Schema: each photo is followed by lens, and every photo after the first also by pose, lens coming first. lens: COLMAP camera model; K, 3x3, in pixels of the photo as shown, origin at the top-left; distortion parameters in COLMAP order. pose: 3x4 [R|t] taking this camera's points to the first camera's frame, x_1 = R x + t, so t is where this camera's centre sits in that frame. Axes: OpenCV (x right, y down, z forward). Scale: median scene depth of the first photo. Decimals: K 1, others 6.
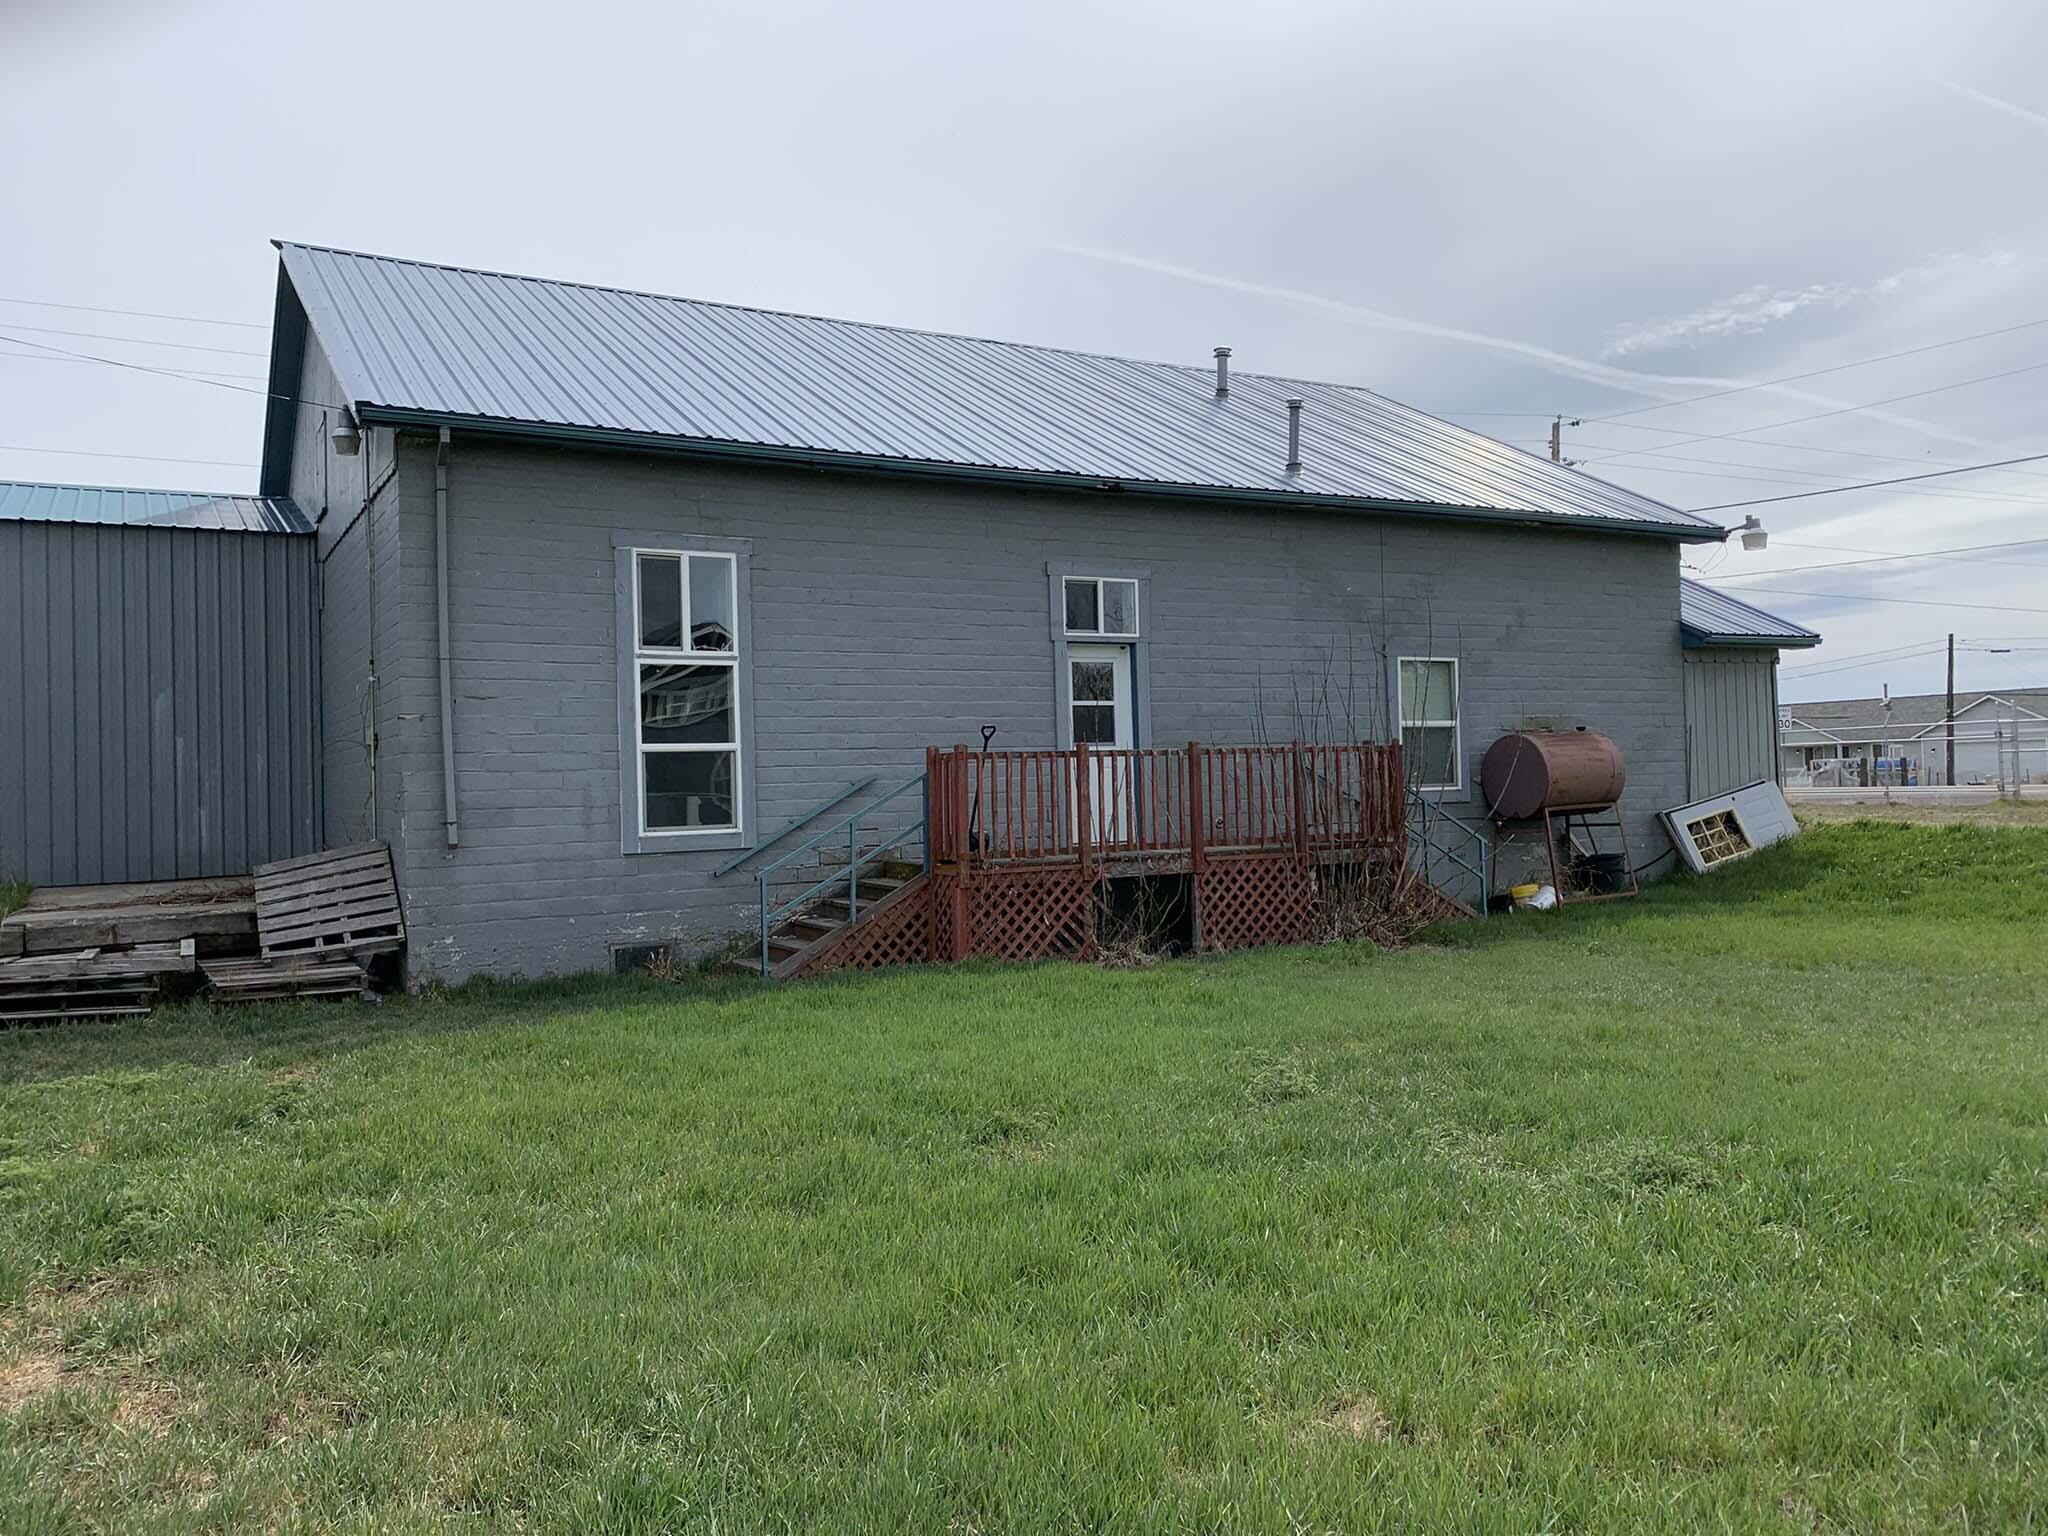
lens RADIAL K [[1523.8, 0, 1024.0], [0, 1523.8, 768.0], [0, 0, 1]] dist [0.071223, -0.001887]
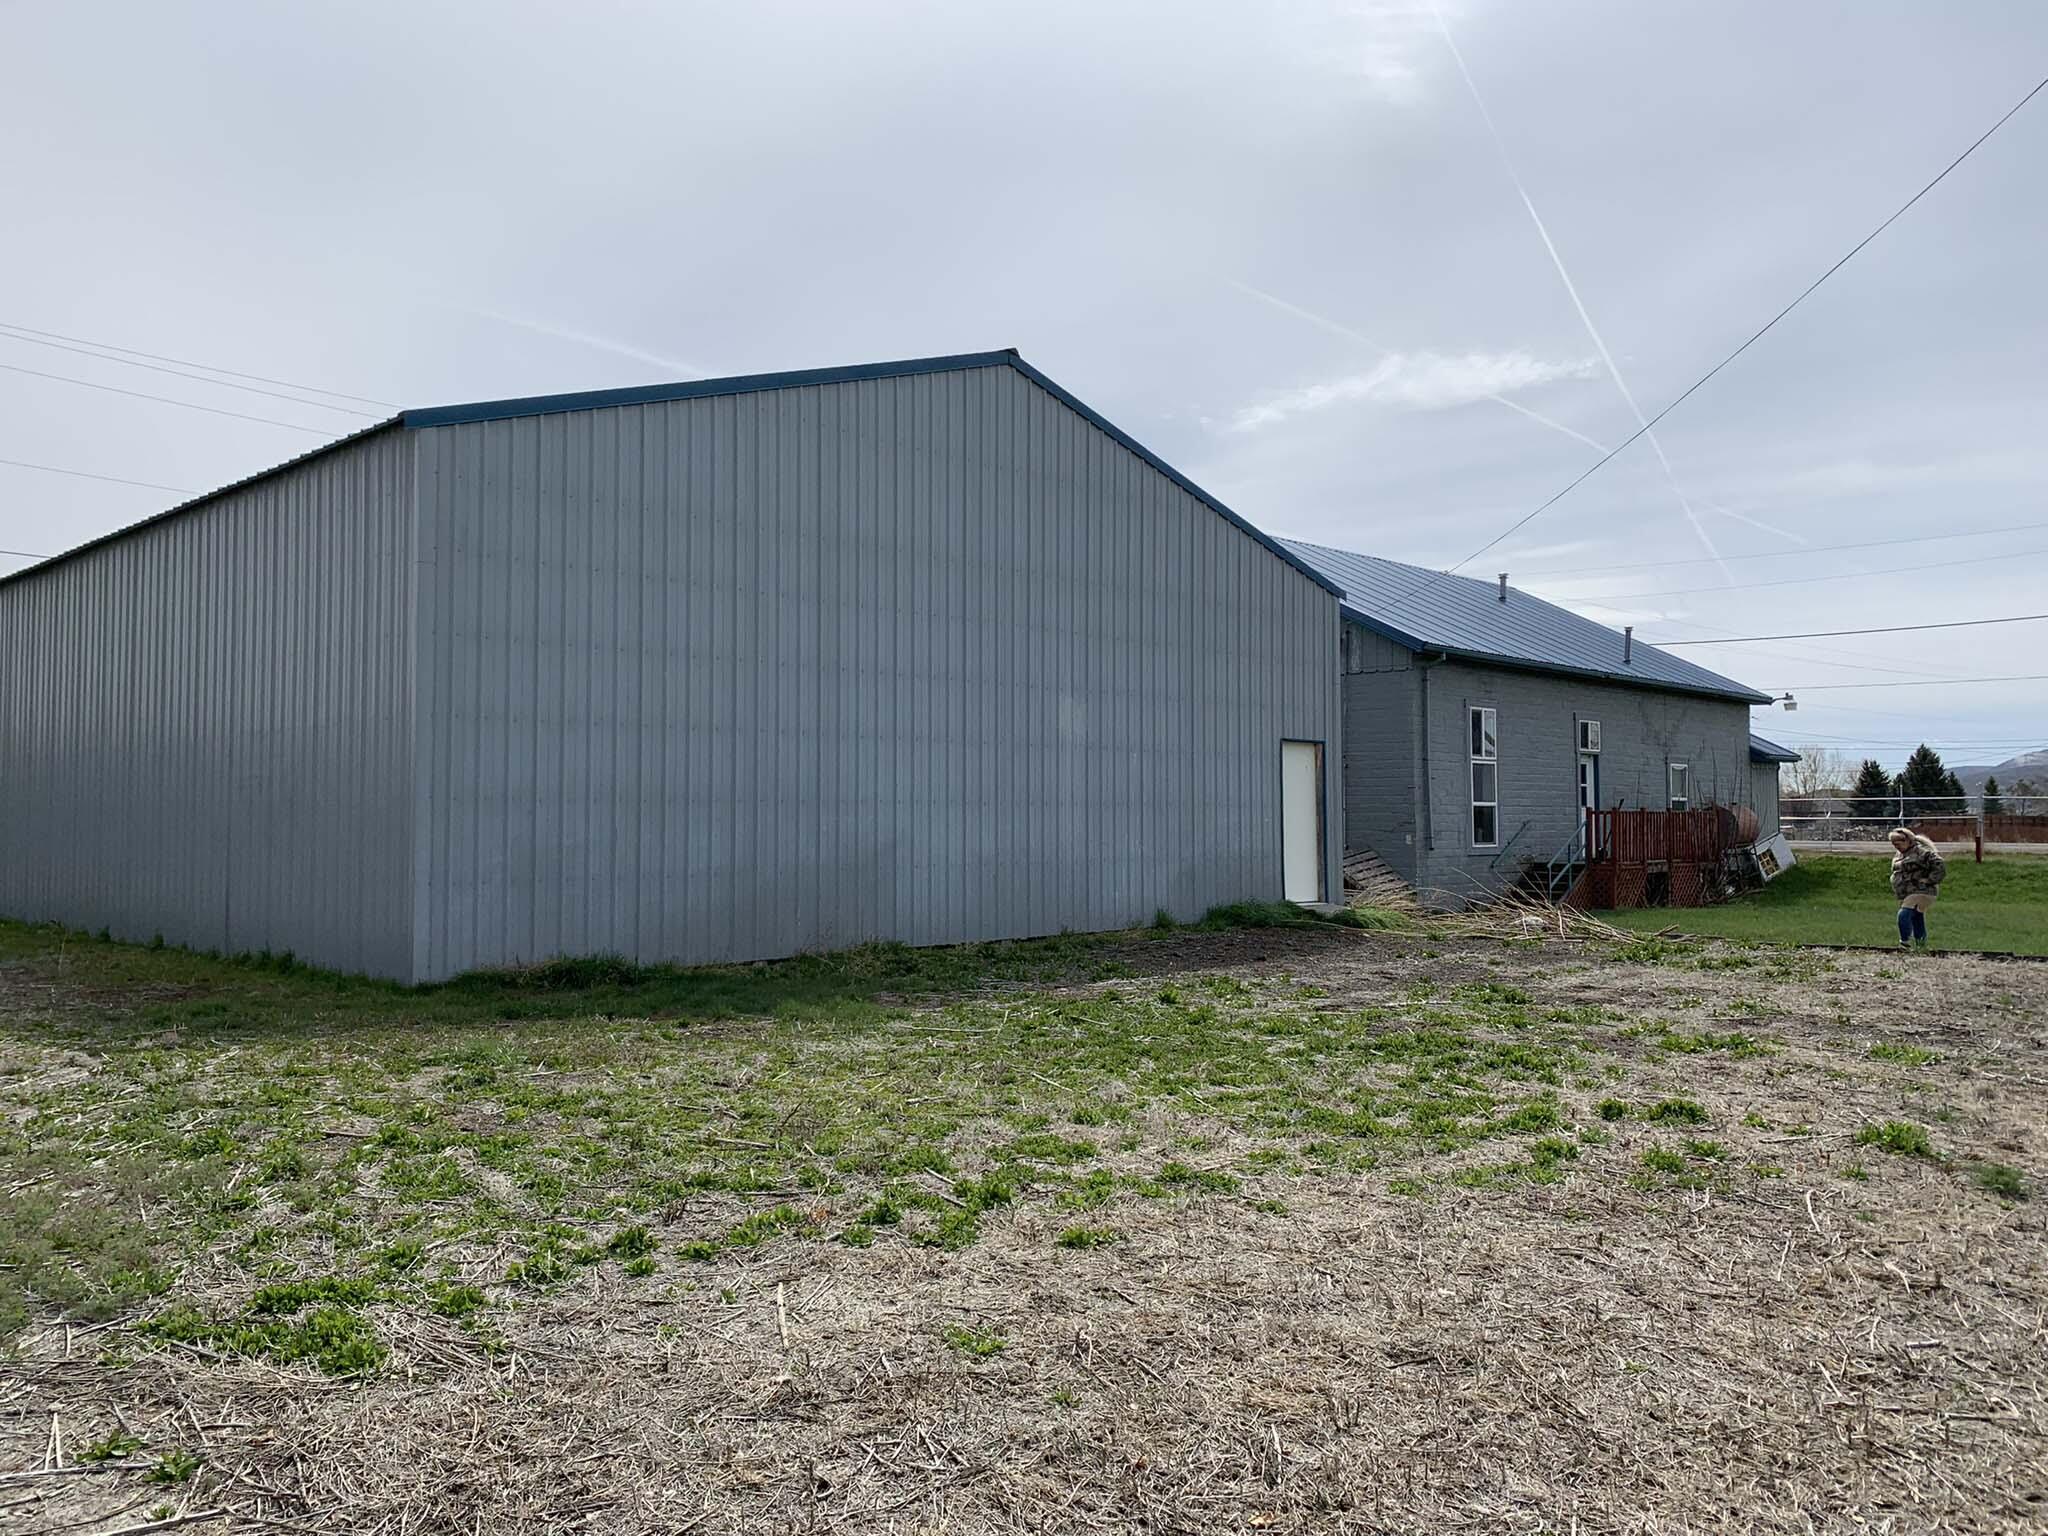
lens RADIAL K [[1545.0, 0, 1024.0], [0, 1545.0, 768.0], [0, 0, 1]] dist [0.008315, -0.000917]
pose [[0.961015, 0.028596, 0.275015, -1.404372], [-0.018228, 0.999026, -0.040183, 0.033163], [-0.275896, 0.033604, 0.960600, -0.830867]]
